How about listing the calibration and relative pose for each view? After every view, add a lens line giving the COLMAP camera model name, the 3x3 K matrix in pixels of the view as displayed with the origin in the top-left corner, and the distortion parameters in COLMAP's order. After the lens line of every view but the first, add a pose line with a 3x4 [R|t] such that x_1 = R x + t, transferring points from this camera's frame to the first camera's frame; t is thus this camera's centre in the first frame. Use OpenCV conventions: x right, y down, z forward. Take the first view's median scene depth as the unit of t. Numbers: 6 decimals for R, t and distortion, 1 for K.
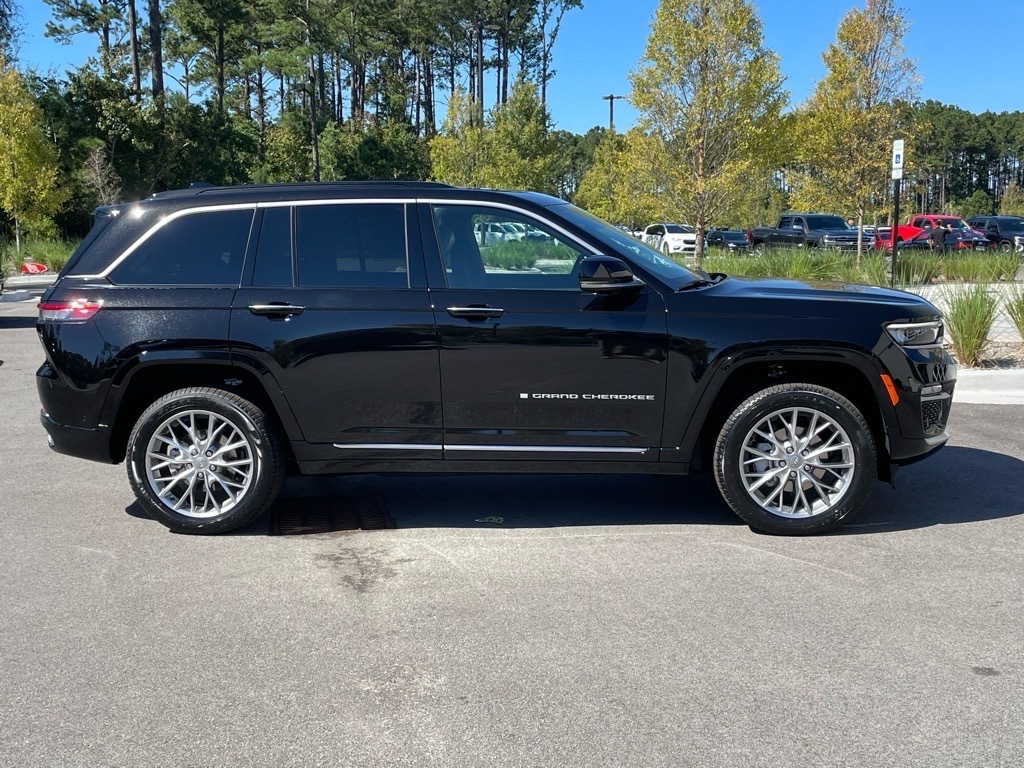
lens RADIAL K [[1274.9, 0, 540.9], [0, 1274.9, 382.8], [0, 0, 1]] dist [0.037195, 0.000000]
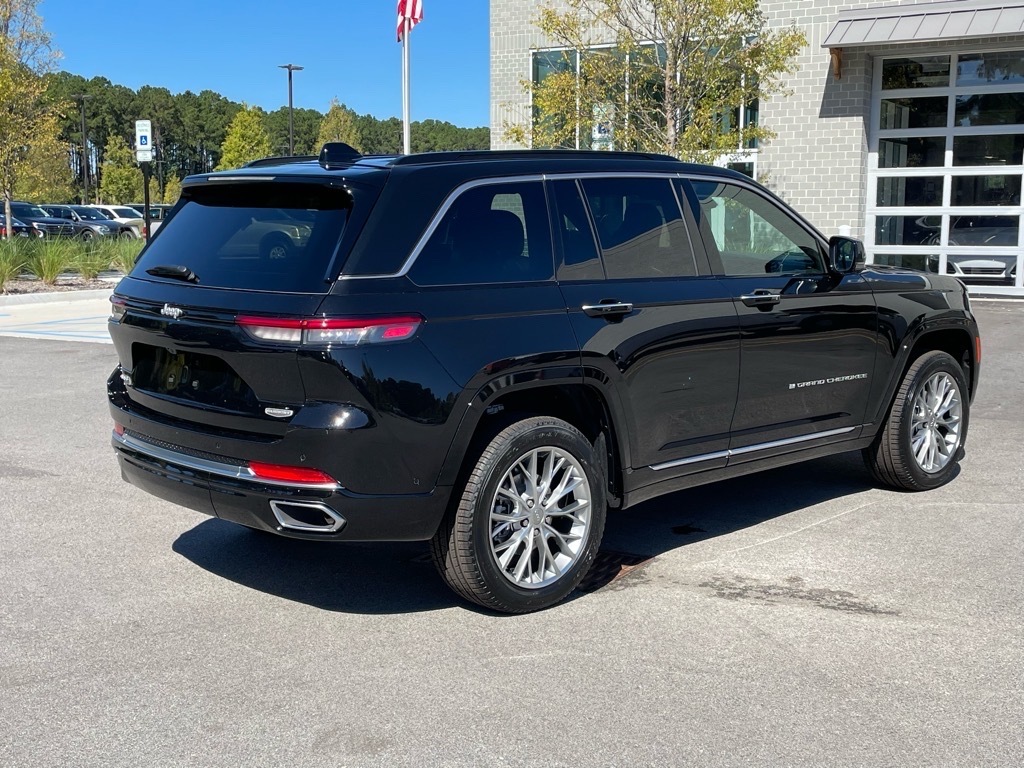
lens RADIAL K [[1274.9, 0, 511.4], [0, 1274.9, 386.0], [0, 0, 1]] dist [0.037195, 0.000000]
pose [[0.683030, -0.095396, 0.724133, -0.816734], [0.085948, 0.995043, 0.050017, -0.053468], [-0.725316, 0.028075, 0.687844, 0.487068]]
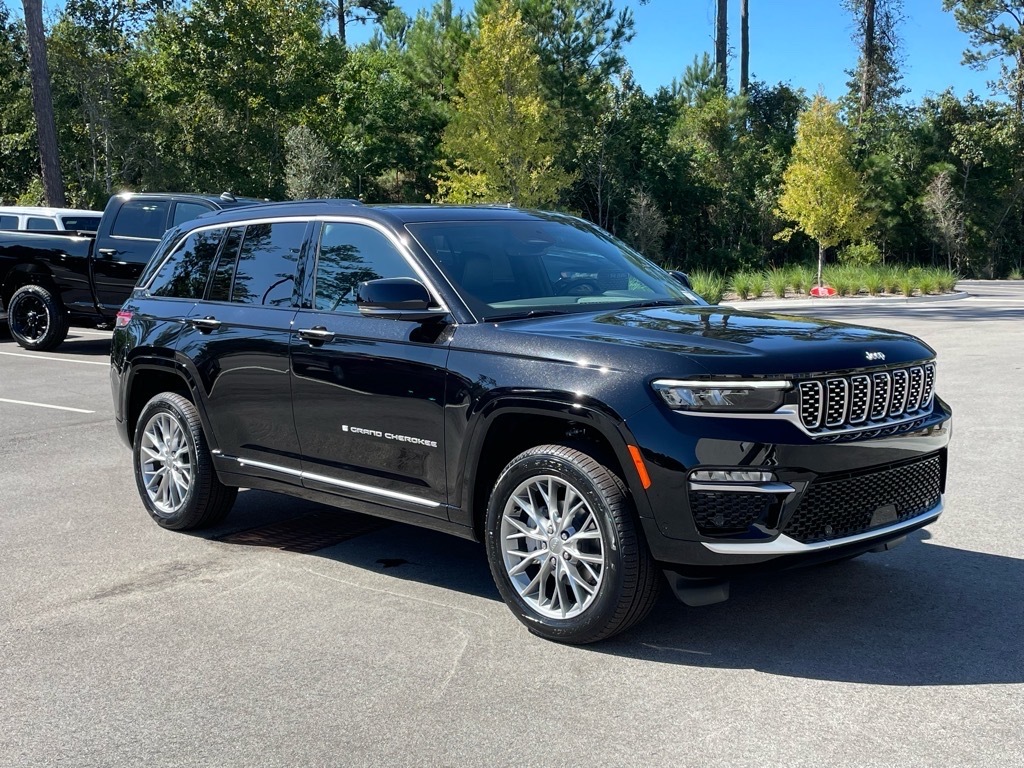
lens RADIAL K [[1274.9, 0, 513.4], [0, 1274.9, 383.7], [0, 0, 1]] dist [0.037195, 0.000000]
pose [[0.740879, 0.072393, -0.667726, 0.667695], [-0.085446, 0.996255, 0.013204, -0.042757], [0.666182, 0.047271, 0.744290, 0.386164]]
